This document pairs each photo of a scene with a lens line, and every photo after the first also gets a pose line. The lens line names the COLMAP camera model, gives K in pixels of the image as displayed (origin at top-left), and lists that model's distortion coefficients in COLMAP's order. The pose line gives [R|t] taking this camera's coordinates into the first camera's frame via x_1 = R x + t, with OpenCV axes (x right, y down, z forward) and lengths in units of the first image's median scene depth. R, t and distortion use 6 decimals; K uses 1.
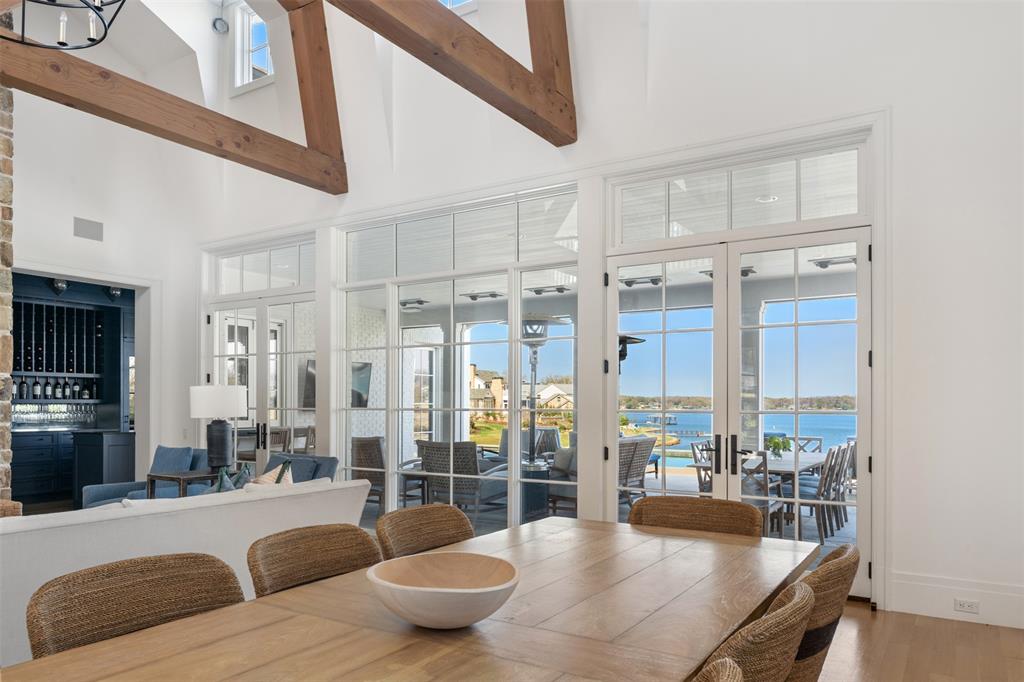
lens RADIAL K [[706.6, 0, 510.8], [0, 706.6, 402.1], [0, 0, 1]] dist [-0.001642, 0.002425]
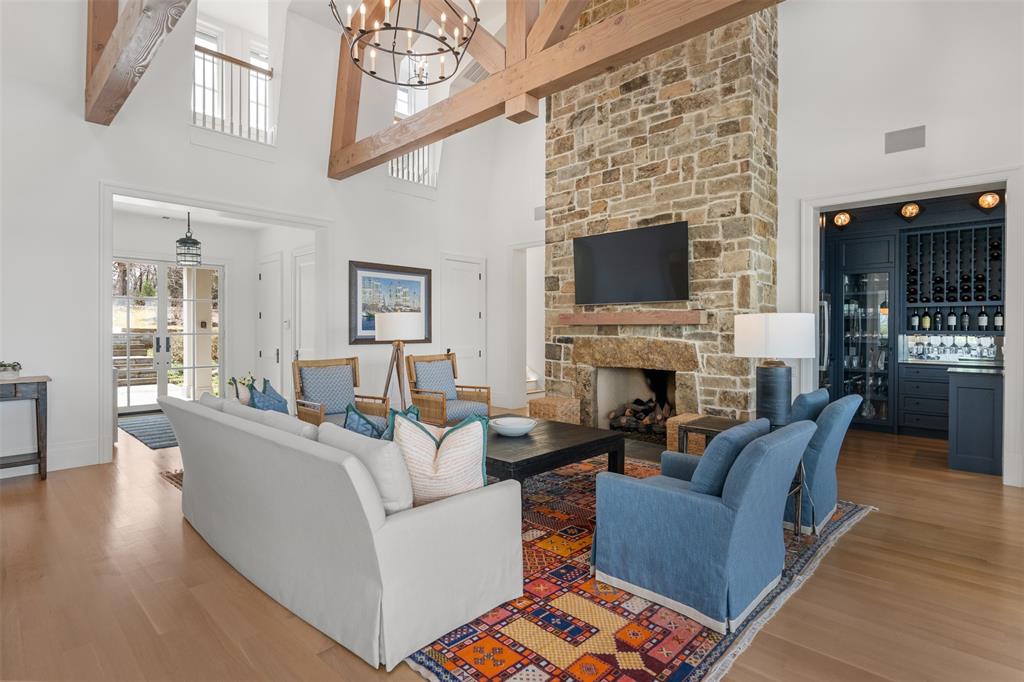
lens RADIAL K [[503.6, 0, 509.1], [0, 503.6, 330.8], [0, 0, 1]] dist [-0.003906, -0.000166]
pose [[-0.184290, 0.000370, -0.982872, 0.121740], [-0.000049, 1.000000, 0.000386, -0.005243], [0.982872, 0.000119, -0.184290, 0.673211]]
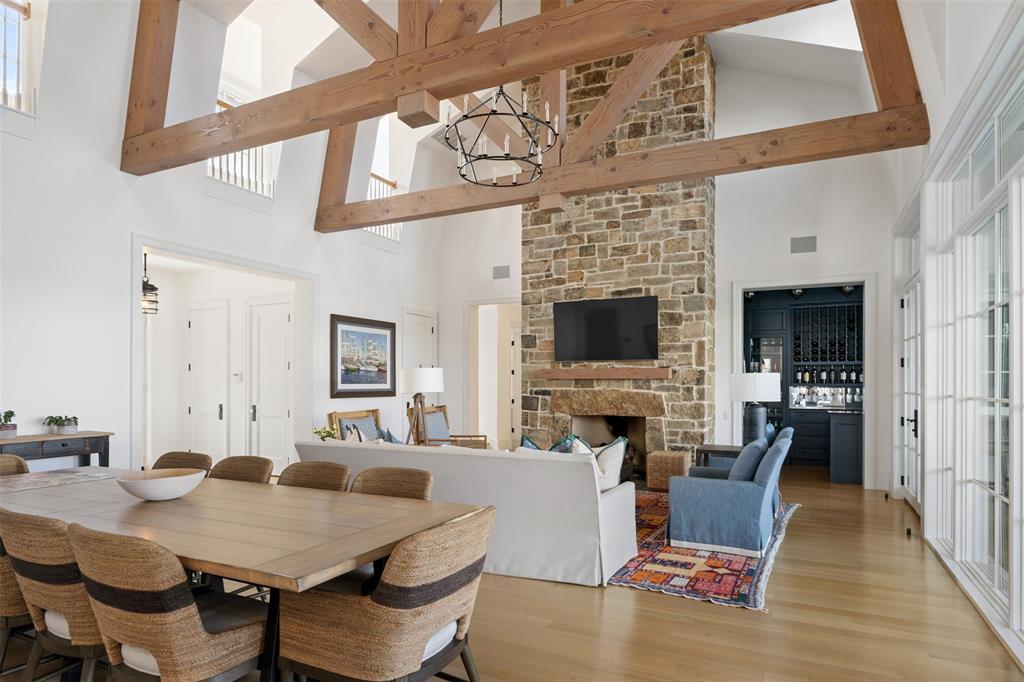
lens RADIAL K [[600.2, 0, 510.9], [0, 600.2, 379.1], [0, 0, 1]] dist [0.000020, -0.000266]
pose [[0.105879, -0.007087, -0.994354, 0.403307], [0.001504, 0.999975, -0.006967, -0.006692], [0.994378, -0.000758, 0.105887, 0.416726]]
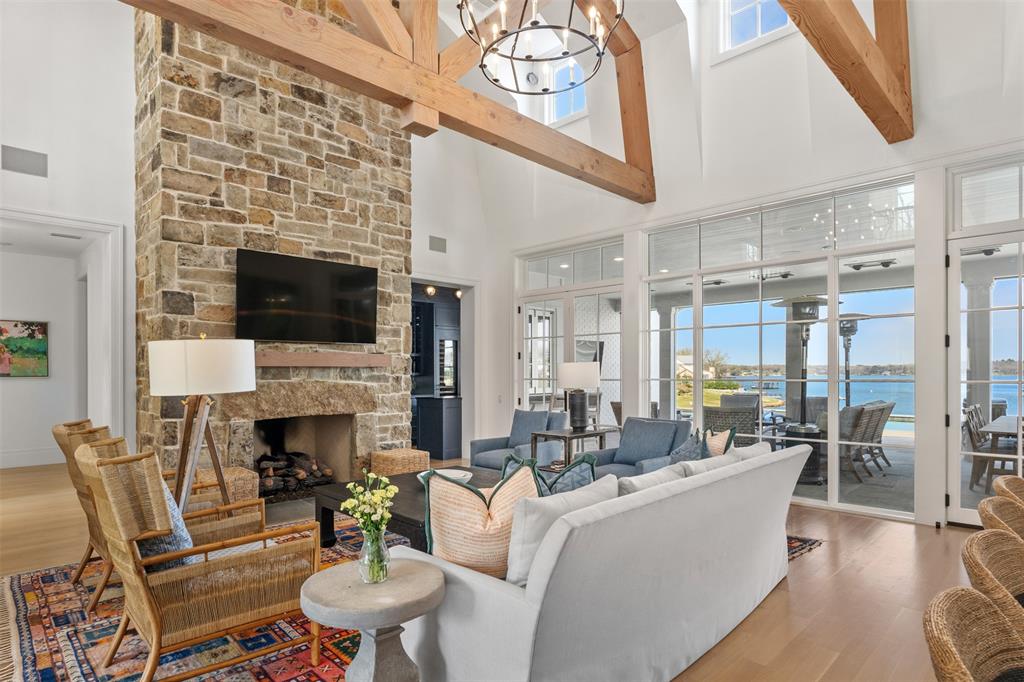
lens RADIAL K [[555.5, 0, 509.2], [0, 555.5, 374.1], [0, 0, 1]] dist [-0.005373, -0.000799]
pose [[0.976905, -0.005581, -0.213602, -0.264341], [0.006732, 0.999966, 0.004658, -0.006152], [0.213568, -0.005989, 0.976910, 0.014335]]
